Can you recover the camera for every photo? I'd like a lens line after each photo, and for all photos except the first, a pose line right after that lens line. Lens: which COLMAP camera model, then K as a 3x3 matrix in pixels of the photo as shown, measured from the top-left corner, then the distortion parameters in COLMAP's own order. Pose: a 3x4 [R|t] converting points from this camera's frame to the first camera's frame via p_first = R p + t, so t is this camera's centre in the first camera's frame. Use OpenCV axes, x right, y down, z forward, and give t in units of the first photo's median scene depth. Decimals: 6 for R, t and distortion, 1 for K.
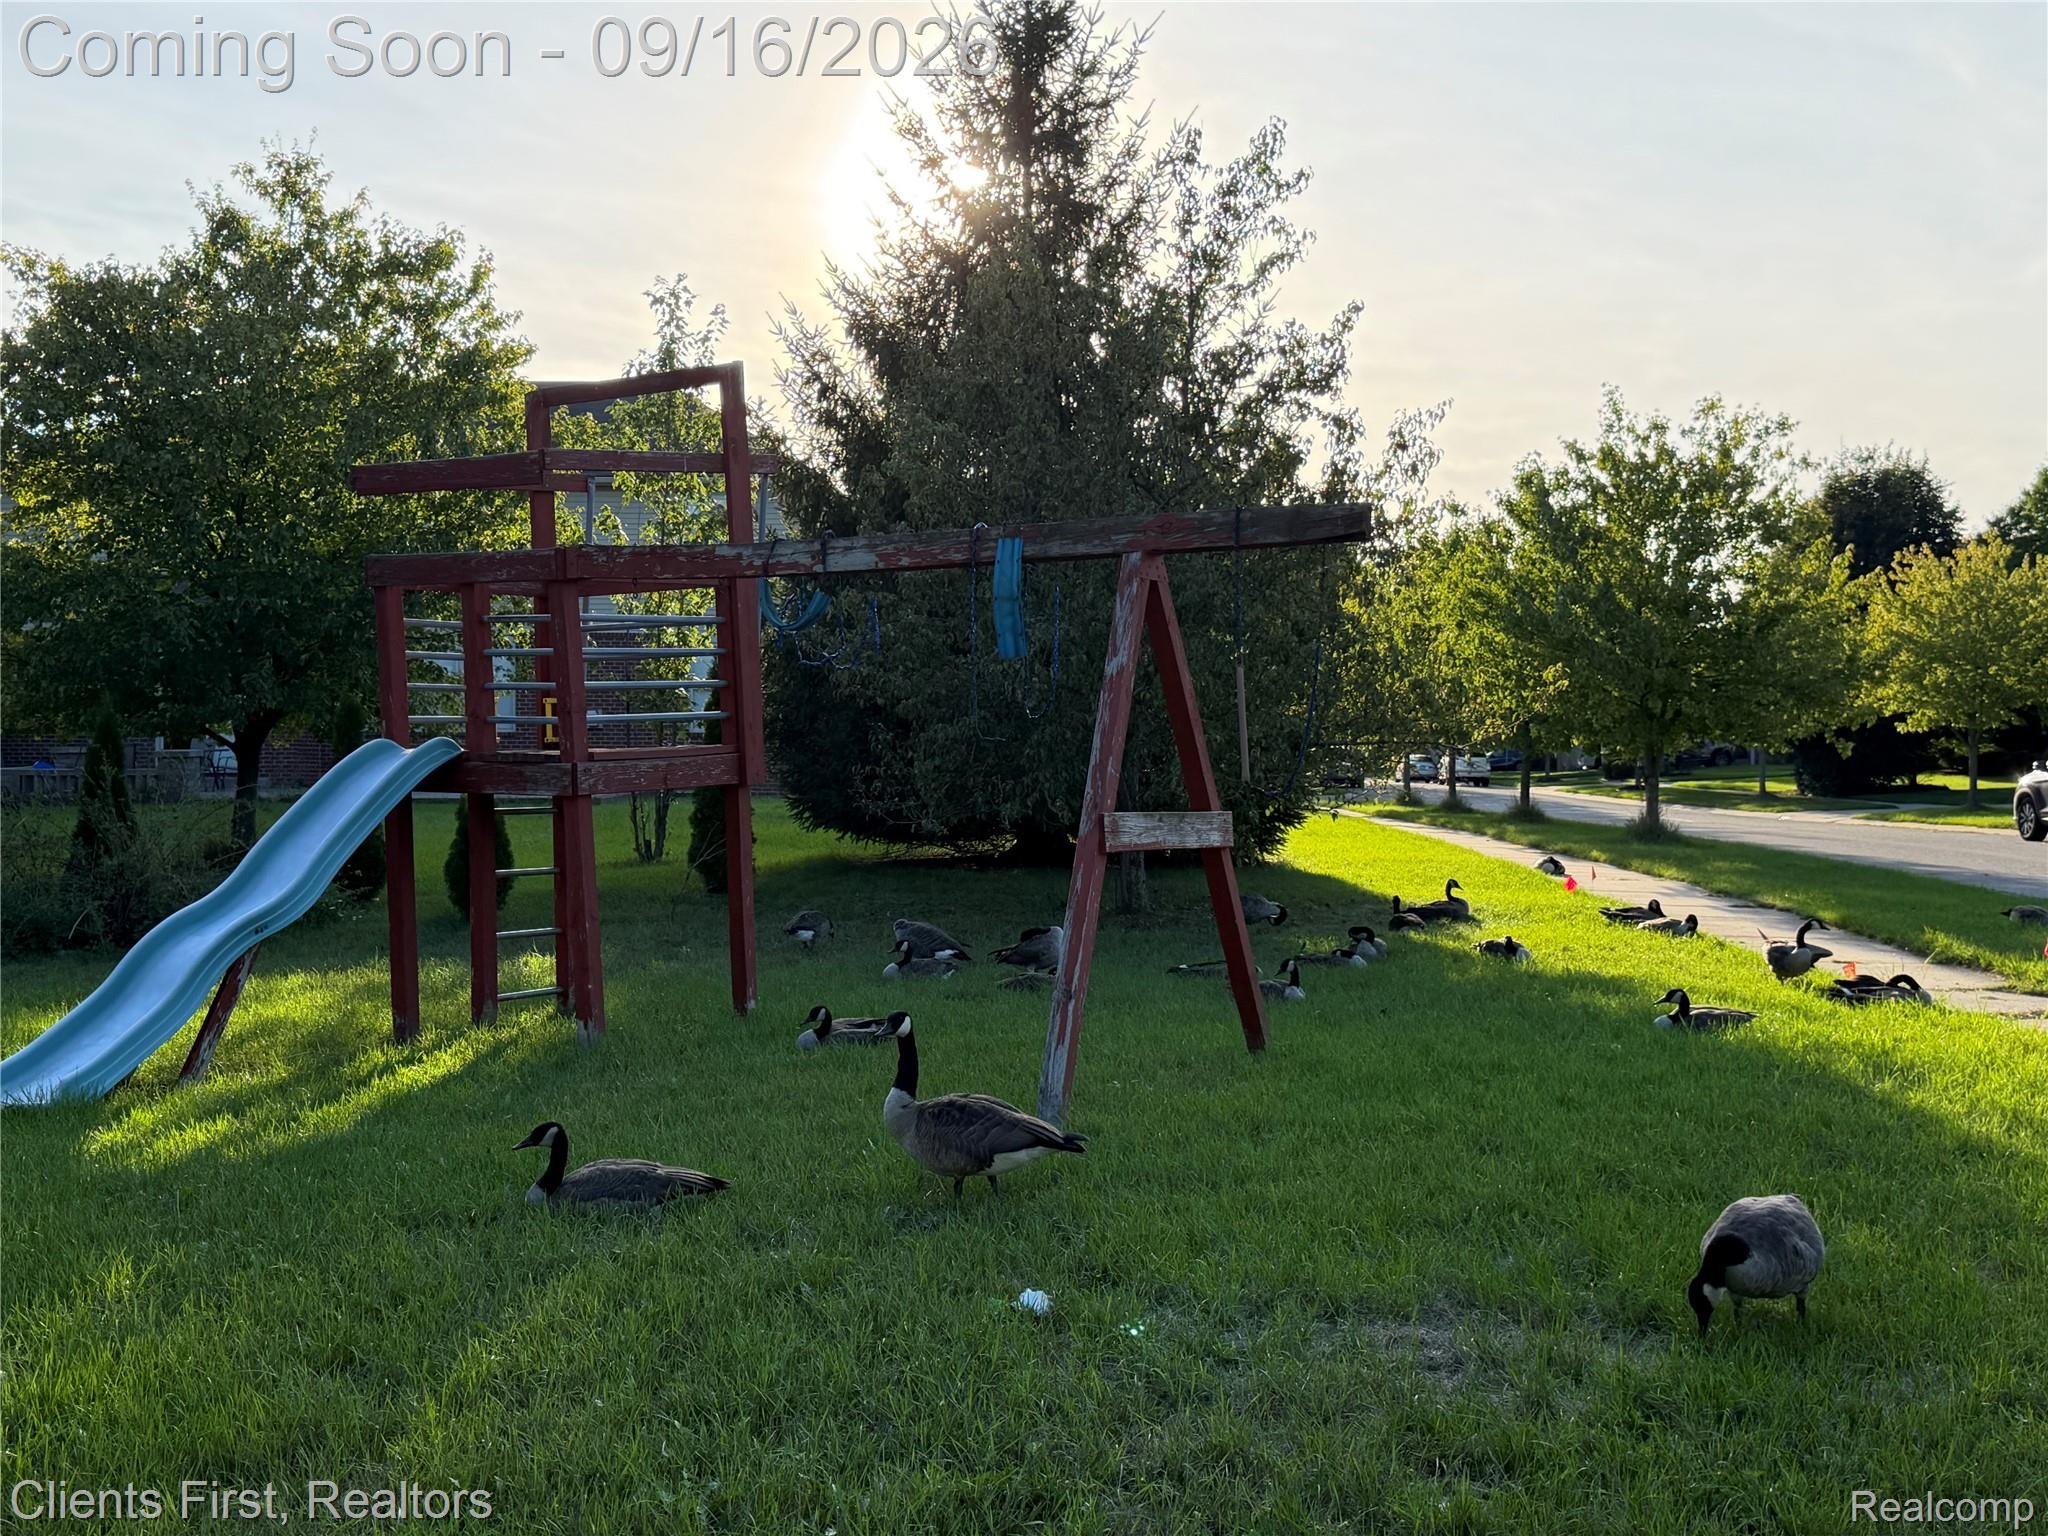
lens RADIAL K [[2338.3, 0, 1026.2], [0, 2338.3, 776.3], [0, 0, 1]] dist [0.068308, 0.000000]
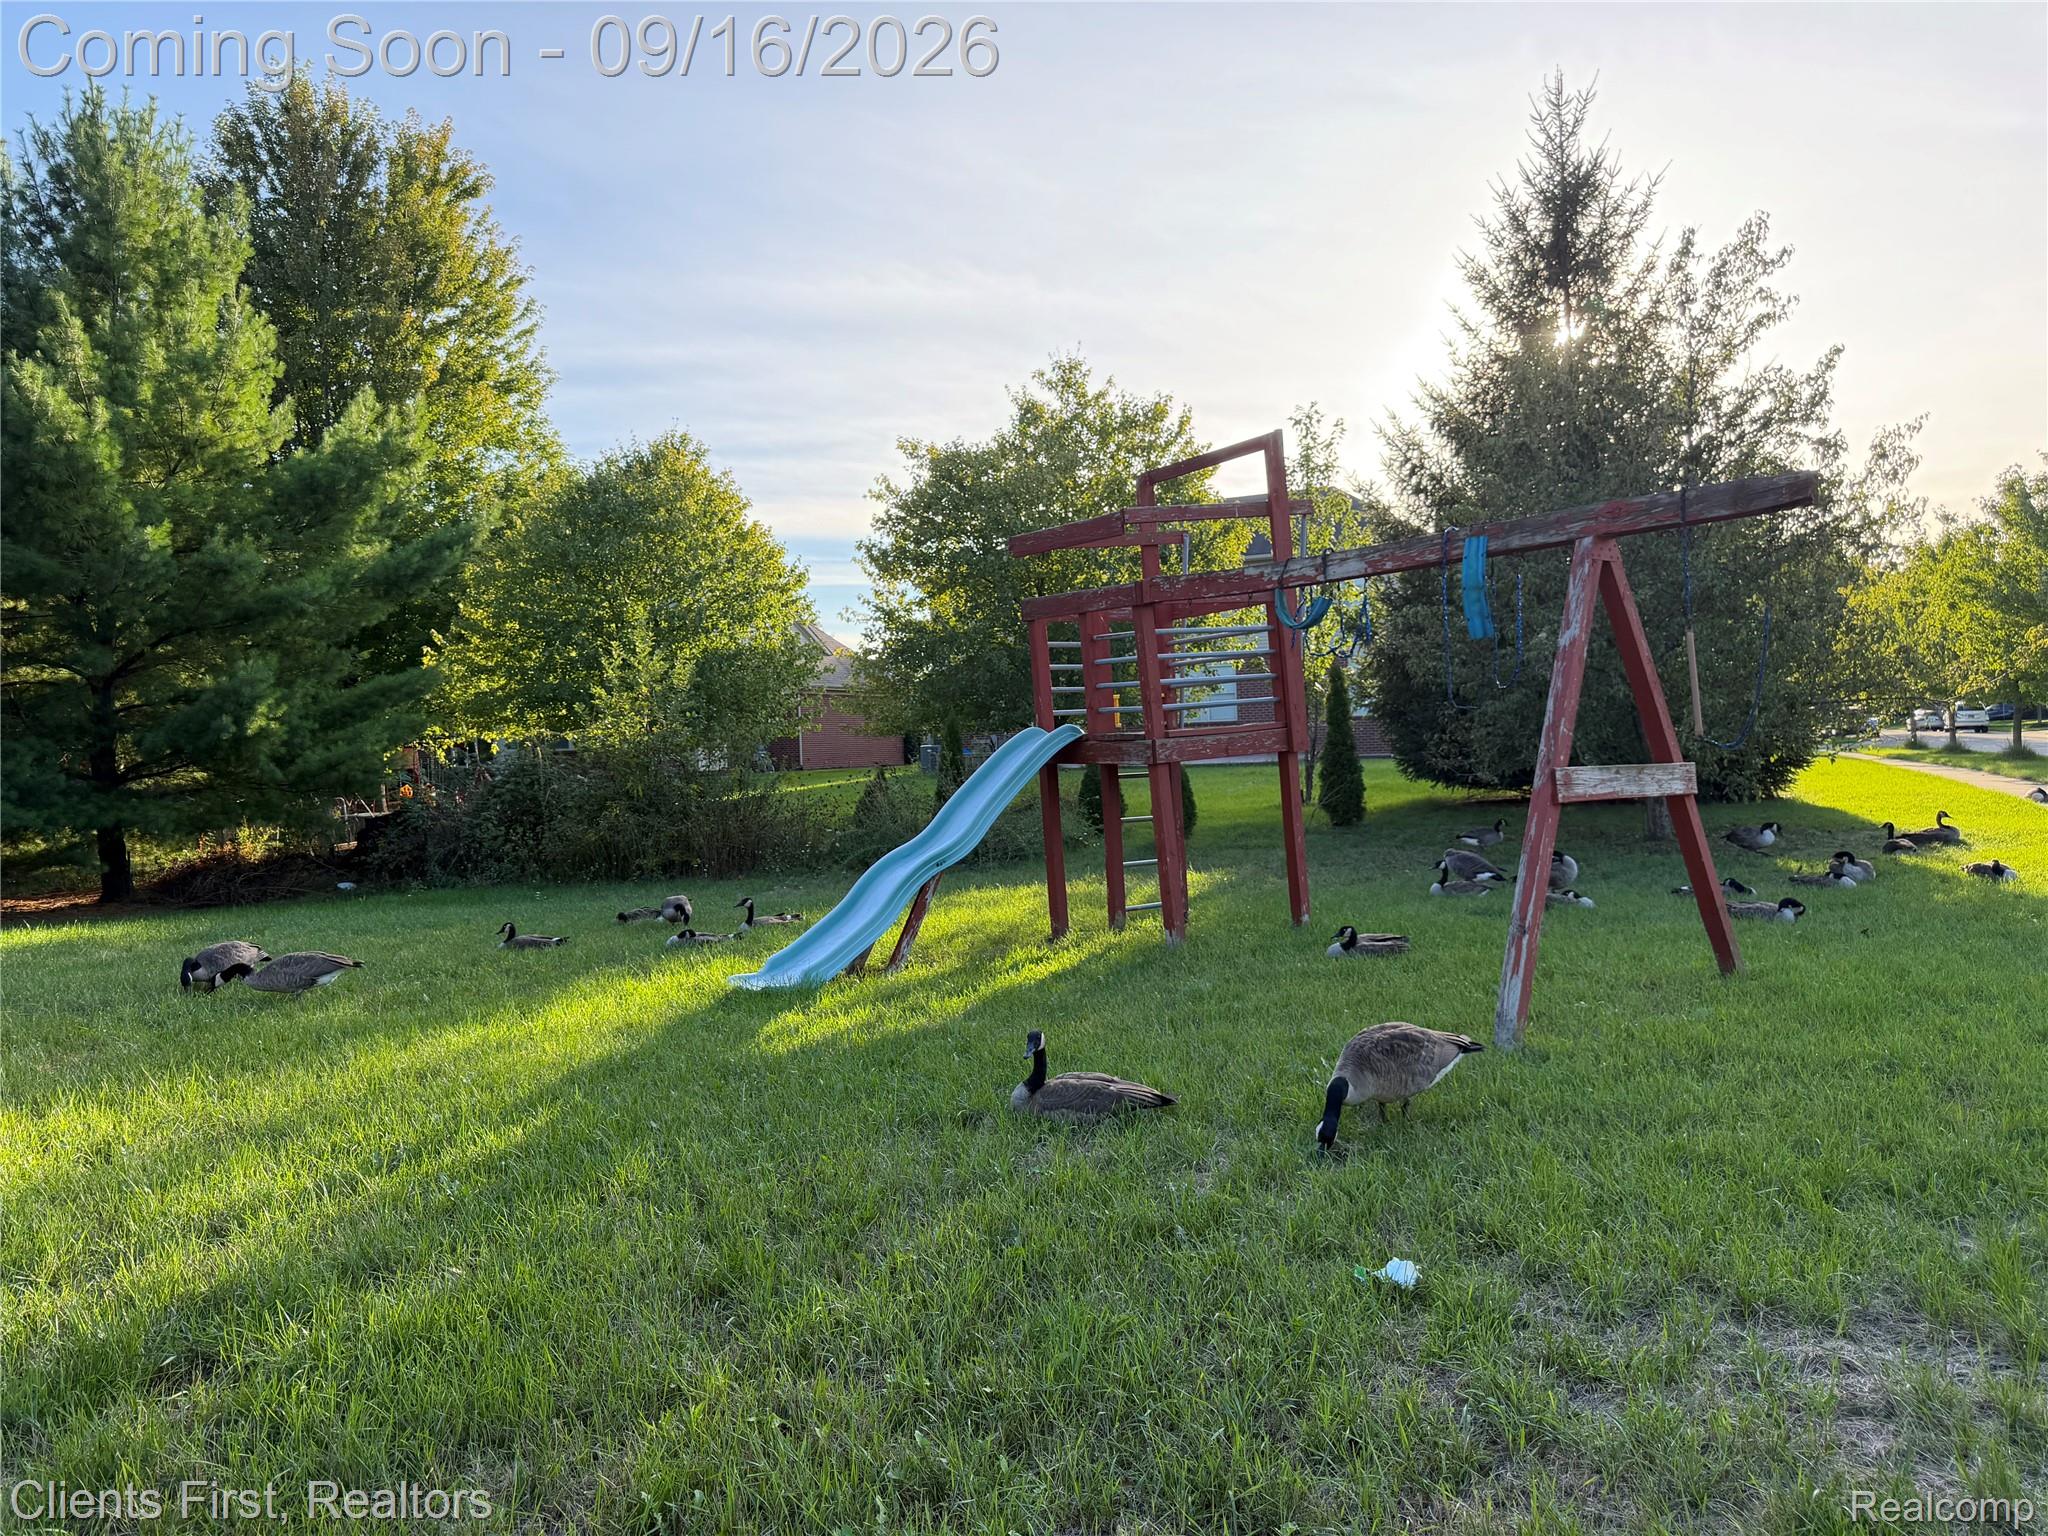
lens RADIAL K [[1415.3, 0, 1002.2], [0, 1415.3, 767.8], [0, 0, 1]] dist [0.003132, -0.034051]
pose [[0.912820, -0.026915, -0.407473, 0.035143], [0.032652, 0.999441, 0.007132, 0.001009], [0.407054, -0.019815, 0.913189, 0.139436]]
